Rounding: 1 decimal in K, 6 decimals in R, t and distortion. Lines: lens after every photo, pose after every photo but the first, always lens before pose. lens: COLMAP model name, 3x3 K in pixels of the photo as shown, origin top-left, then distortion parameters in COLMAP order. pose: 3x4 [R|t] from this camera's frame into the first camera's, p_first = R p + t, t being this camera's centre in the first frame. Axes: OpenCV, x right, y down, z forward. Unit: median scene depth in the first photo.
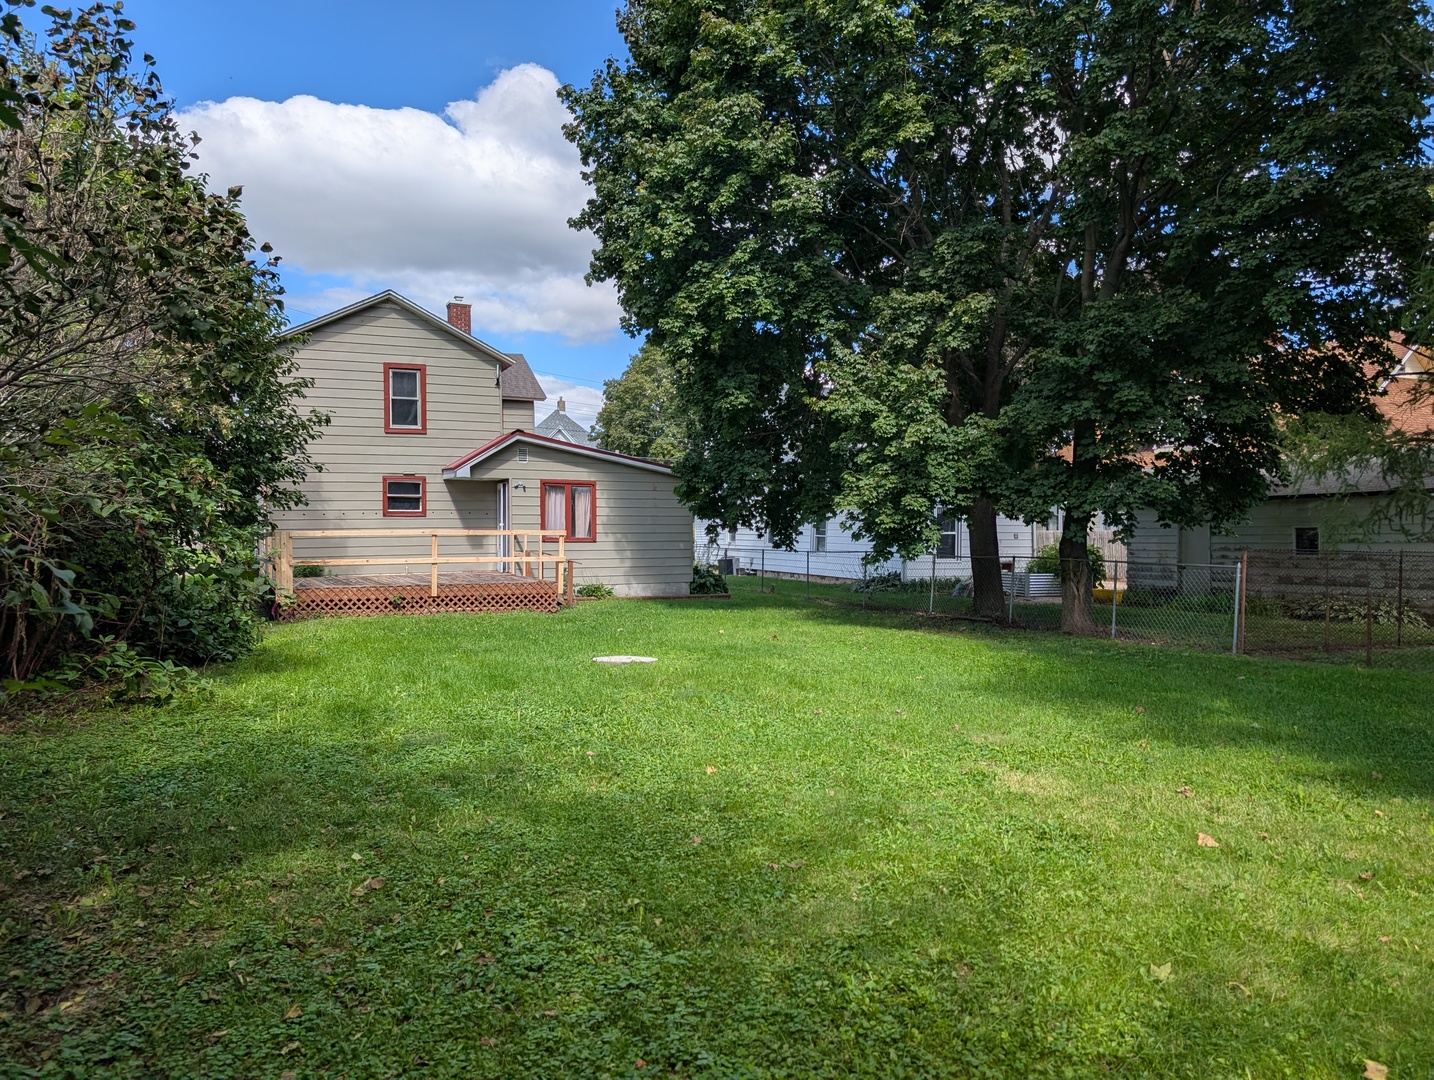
lens RADIAL K [[1040.9, 0, 730.6], [0, 1040.9, 542.9], [0, 0, 1]] dist [0.035817, -0.041591]
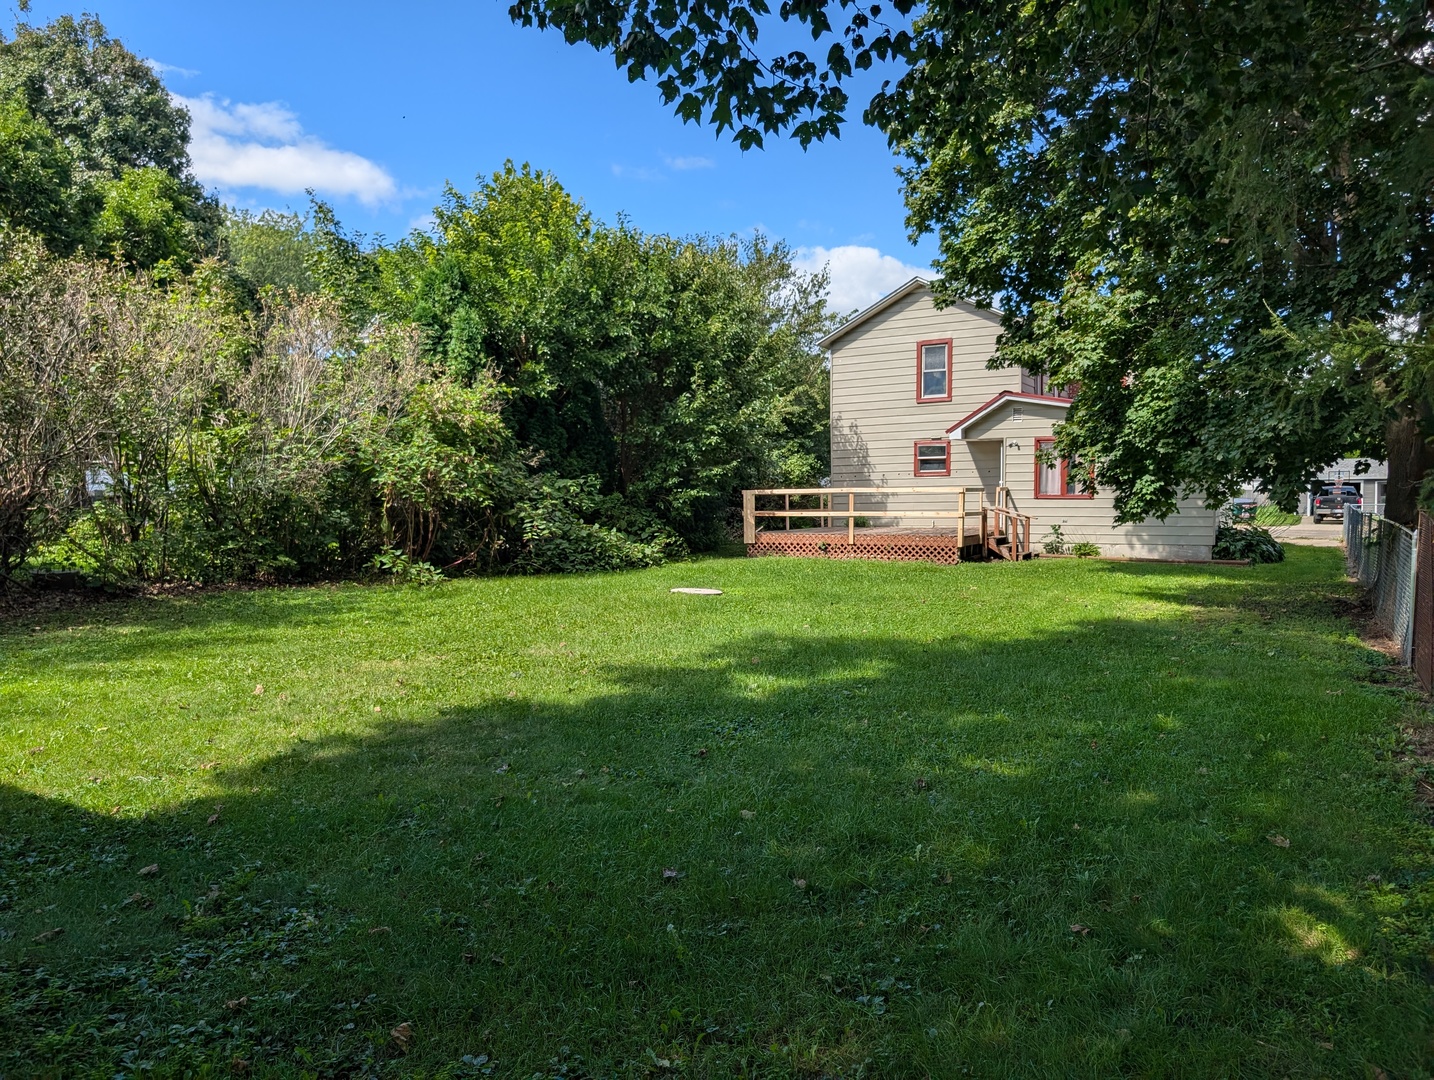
lens RADIAL K [[1040.9, 0, 730.6], [0, 1040.9, 542.9], [0, 0, 1]] dist [0.035817, -0.041591]
pose [[0.545986, 0.040175, -0.836830, 0.518999], [-0.005201, 0.998993, 0.044566, -0.001811], [0.837778, -0.019980, 0.545646, 0.197722]]
